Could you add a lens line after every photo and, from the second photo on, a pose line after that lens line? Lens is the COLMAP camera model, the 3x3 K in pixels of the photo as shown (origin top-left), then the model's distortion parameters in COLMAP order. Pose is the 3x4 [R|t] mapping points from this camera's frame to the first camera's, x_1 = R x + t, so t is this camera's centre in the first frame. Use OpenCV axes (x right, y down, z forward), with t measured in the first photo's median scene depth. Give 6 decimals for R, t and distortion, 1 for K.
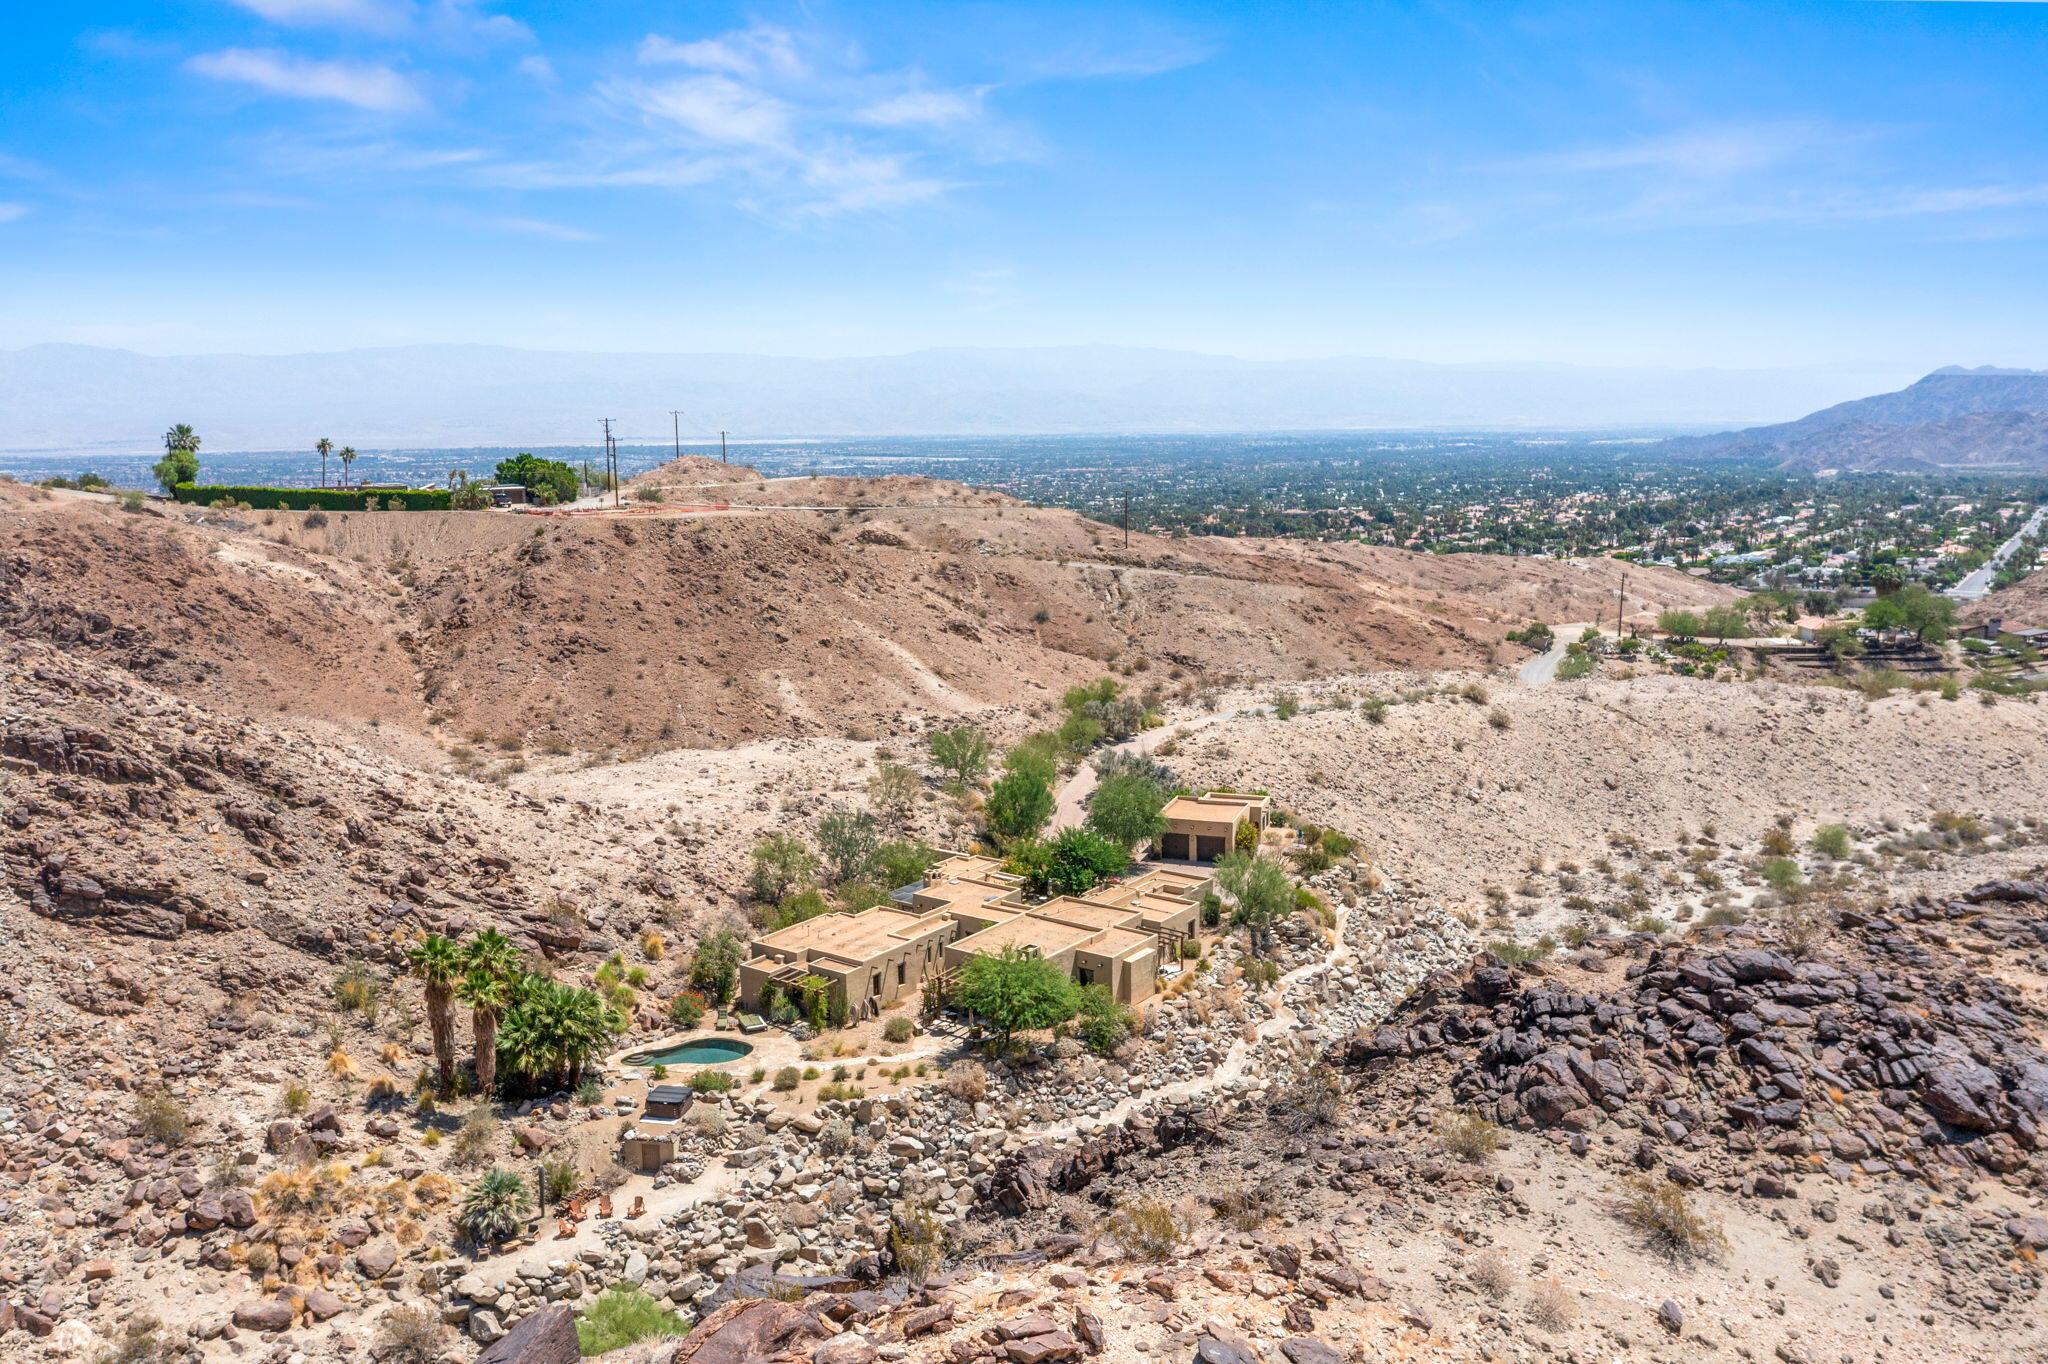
lens RADIAL K [[1595.2, 0, 1024.0], [0, 1595.2, 682.0], [0, 0, 1]] dist [-0.030912, 0.007074]
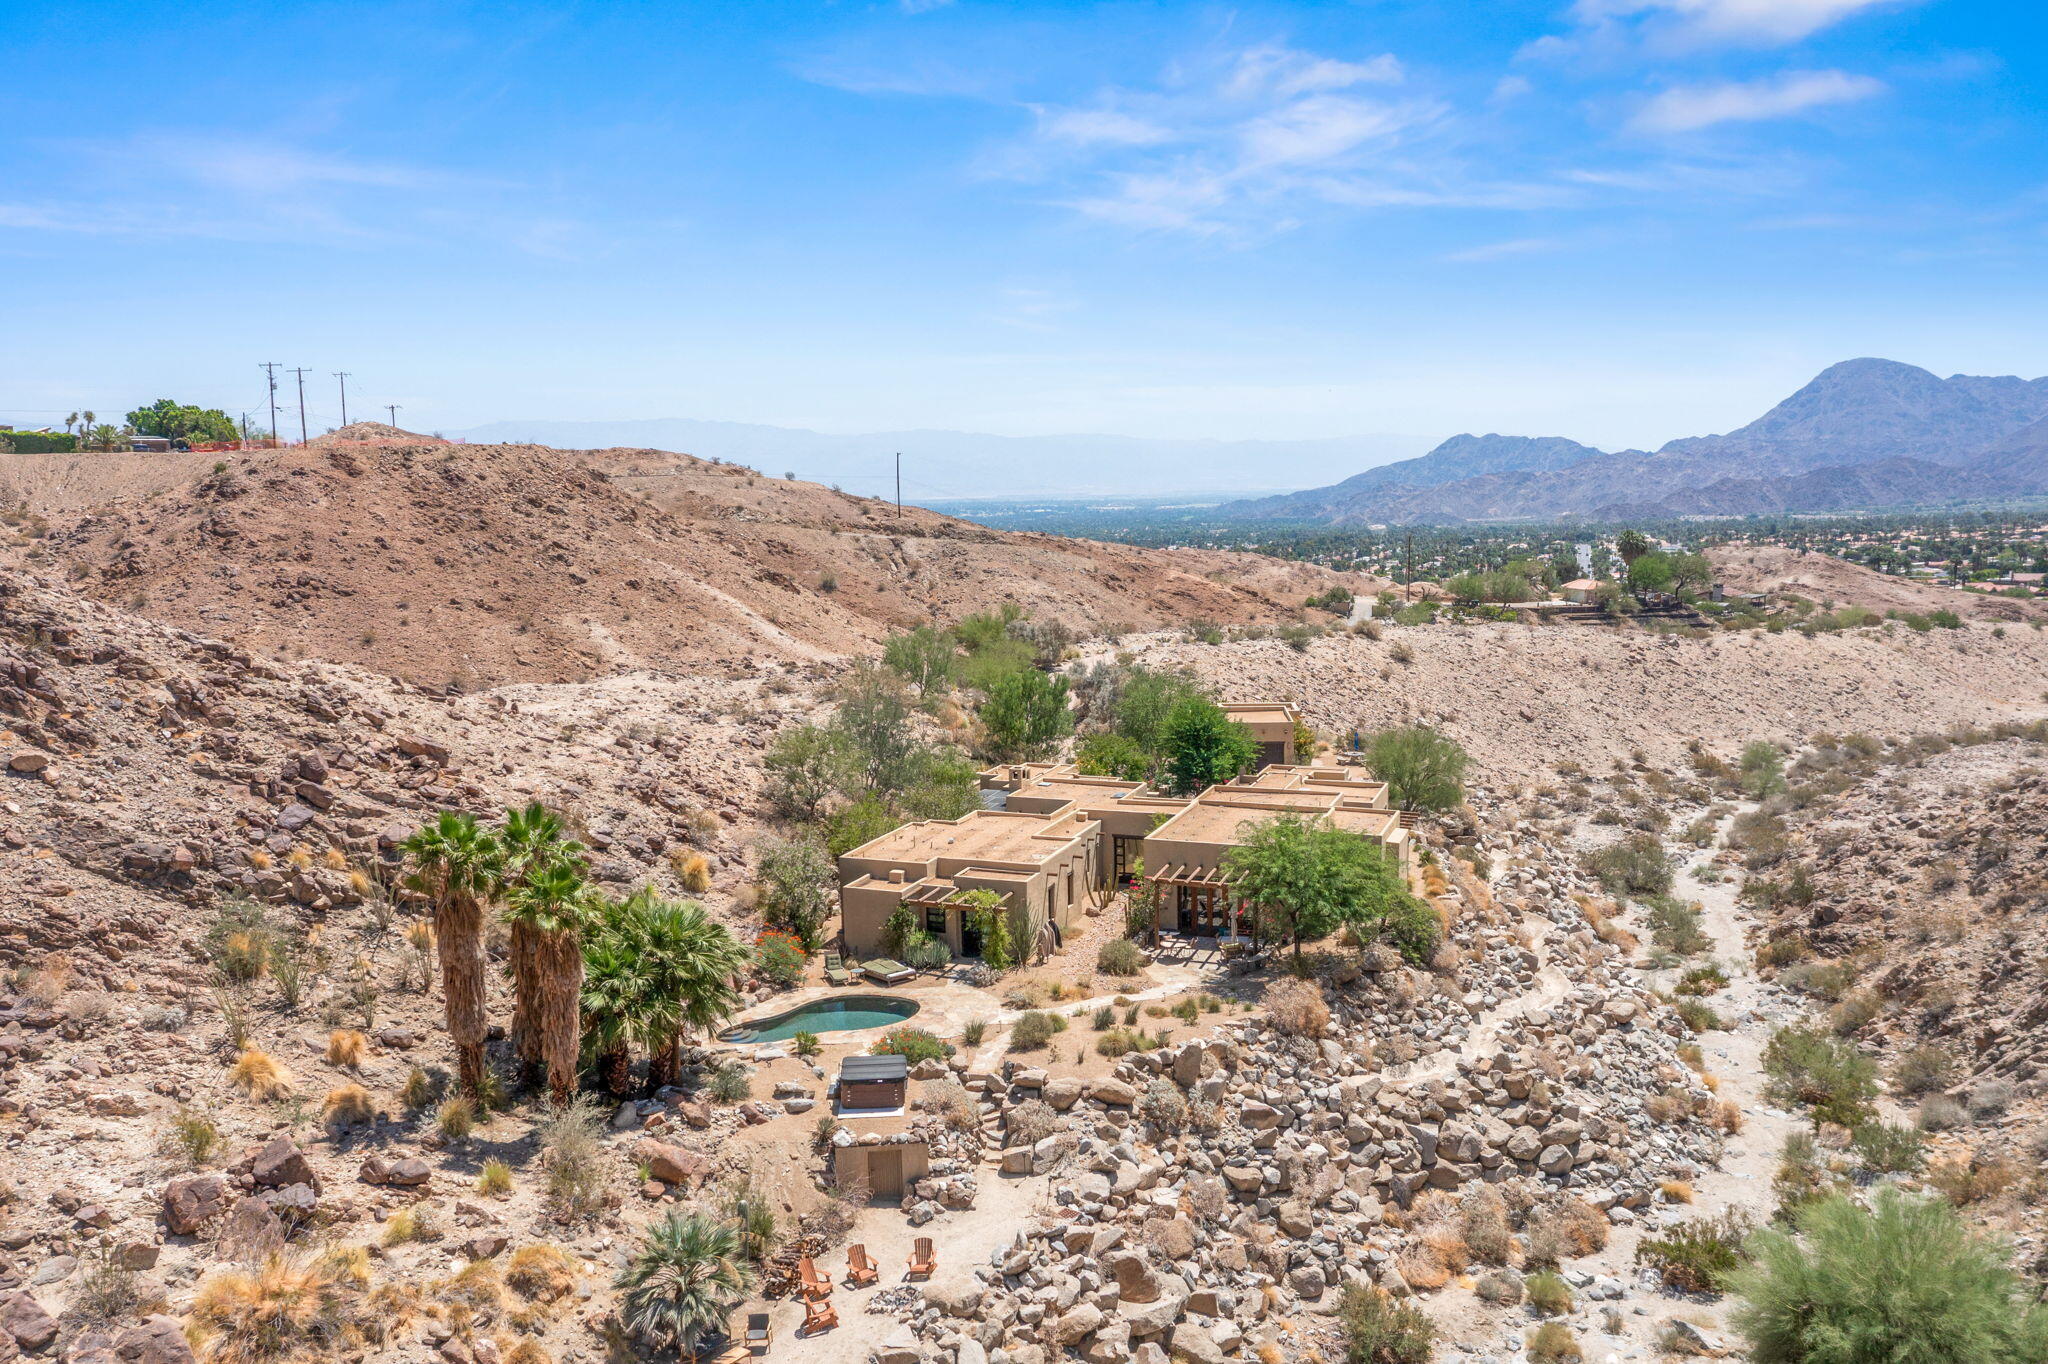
lens RADIAL K [[1595.2, 0, 1024.0], [0, 1595.2, 682.0], [0, 0, 1]] dist [-0.030912, 0.007074]
pose [[0.967714, -0.039373, 0.248955, -0.299773], [0.049874, 0.998106, -0.036009, 0.138166], [-0.247066, 0.047263, 0.967845, 0.405065]]
